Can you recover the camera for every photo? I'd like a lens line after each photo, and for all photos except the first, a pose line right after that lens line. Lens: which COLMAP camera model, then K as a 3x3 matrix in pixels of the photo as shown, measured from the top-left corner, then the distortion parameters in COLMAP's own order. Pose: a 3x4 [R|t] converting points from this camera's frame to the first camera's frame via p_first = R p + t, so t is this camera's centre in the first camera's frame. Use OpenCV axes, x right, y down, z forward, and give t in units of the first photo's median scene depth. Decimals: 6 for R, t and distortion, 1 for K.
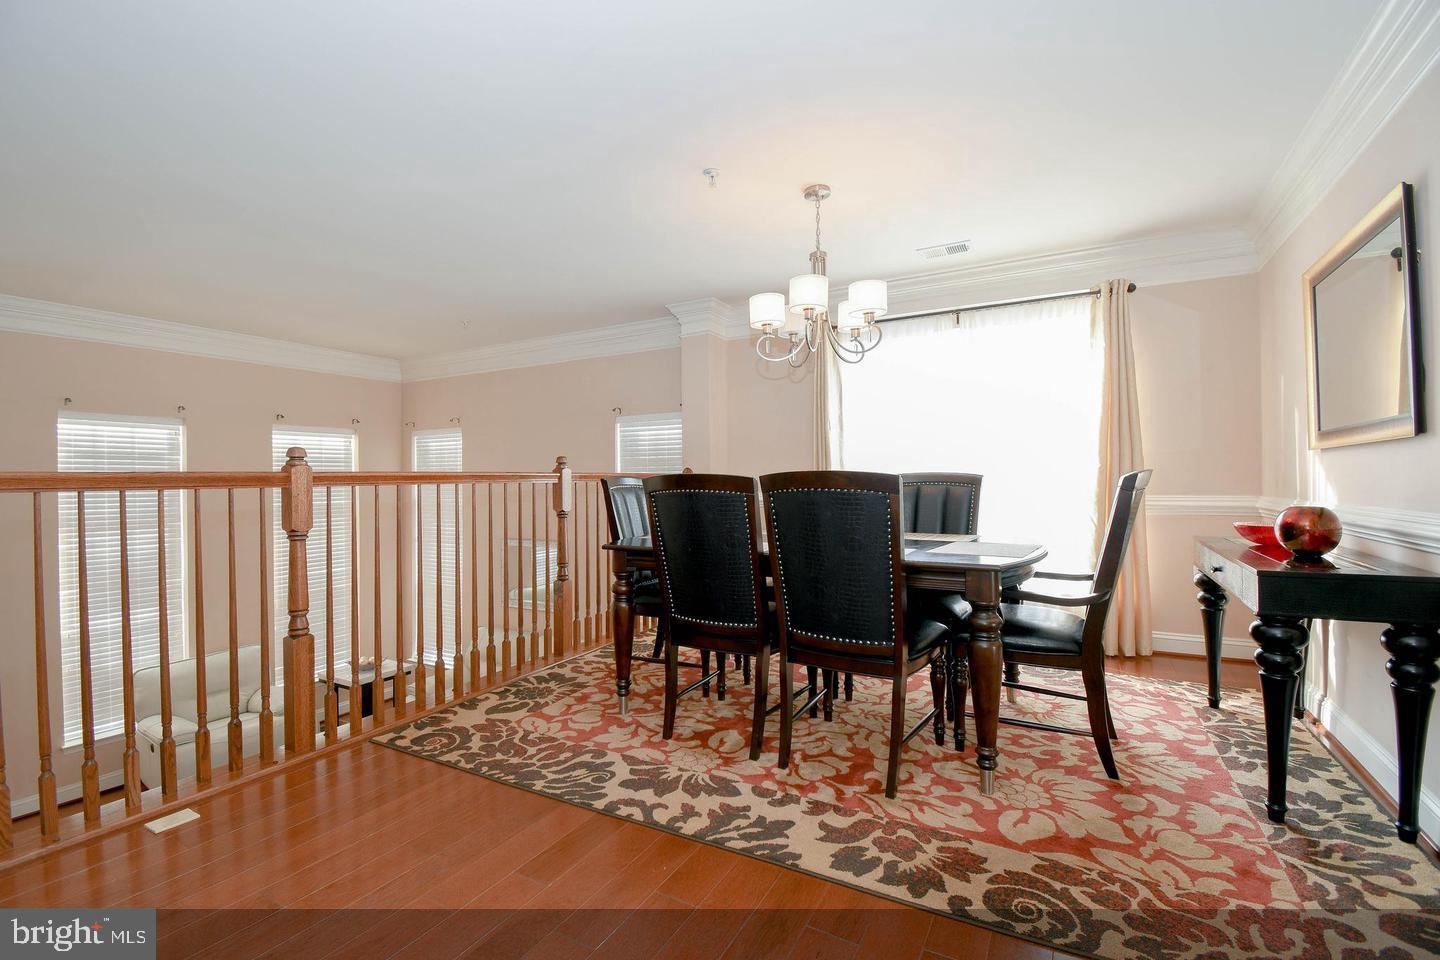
lens RADIAL K [[637.4, 0, 720.0], [0, 637.4, 480.0], [0, 0, 1]] dist [0.017289, -0.023545]
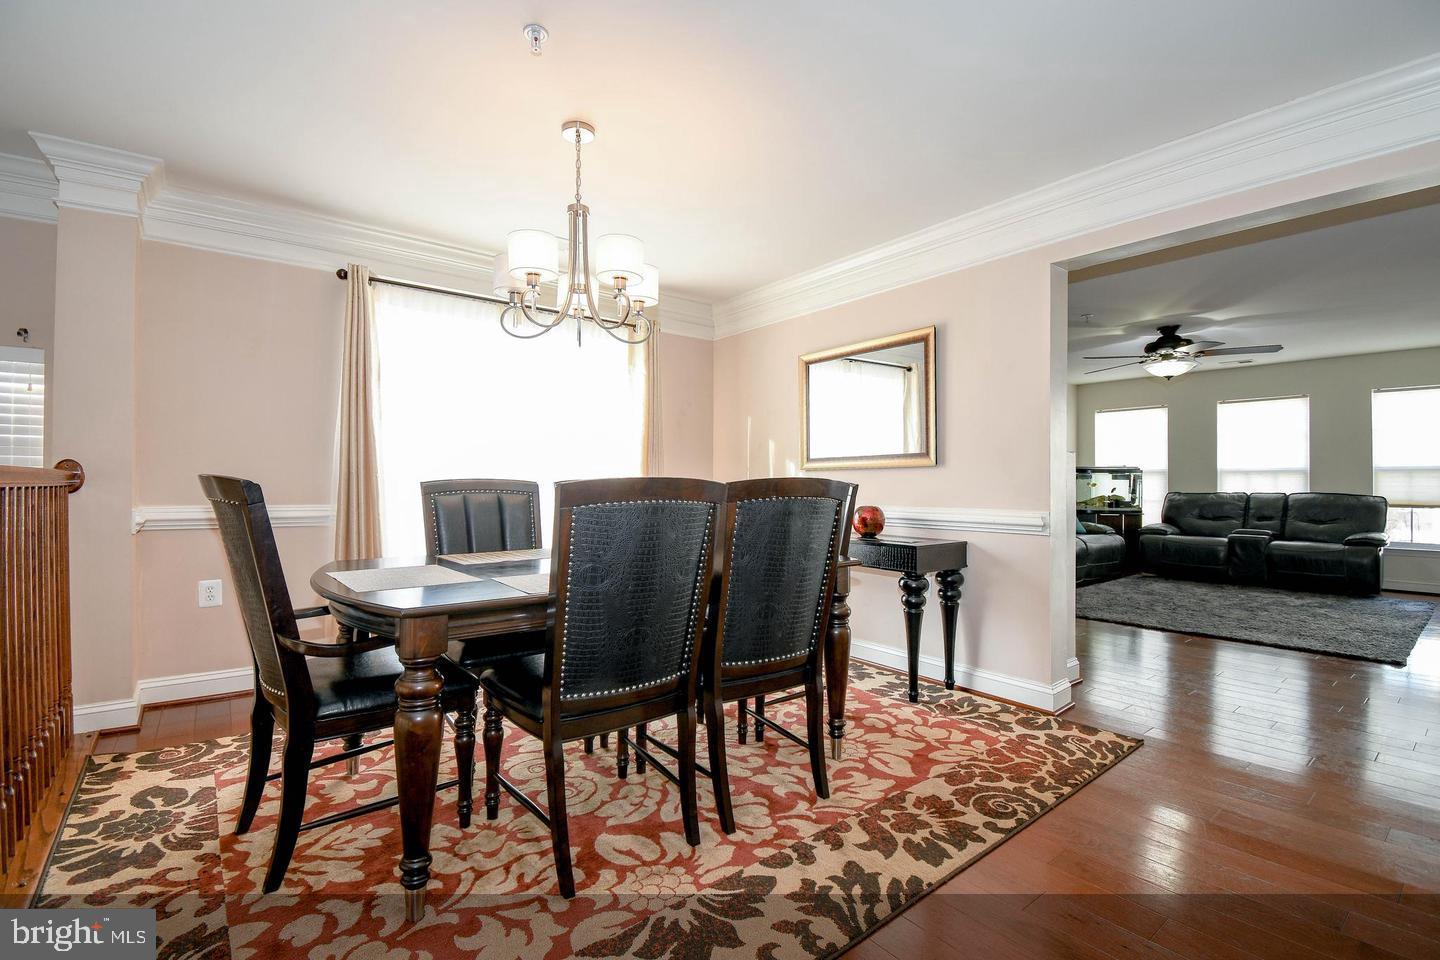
lens RADIAL K [[637.4, 0, 720.0], [0, 637.4, 480.0], [0, 0, 1]] dist [0.017289, -0.023545]
pose [[0.392448, 0.016747, 0.919622, -0.805418], [-0.005900, 0.999859, -0.015690, 0.004451], [-0.919755, 0.000732, 0.392492, 0.807477]]
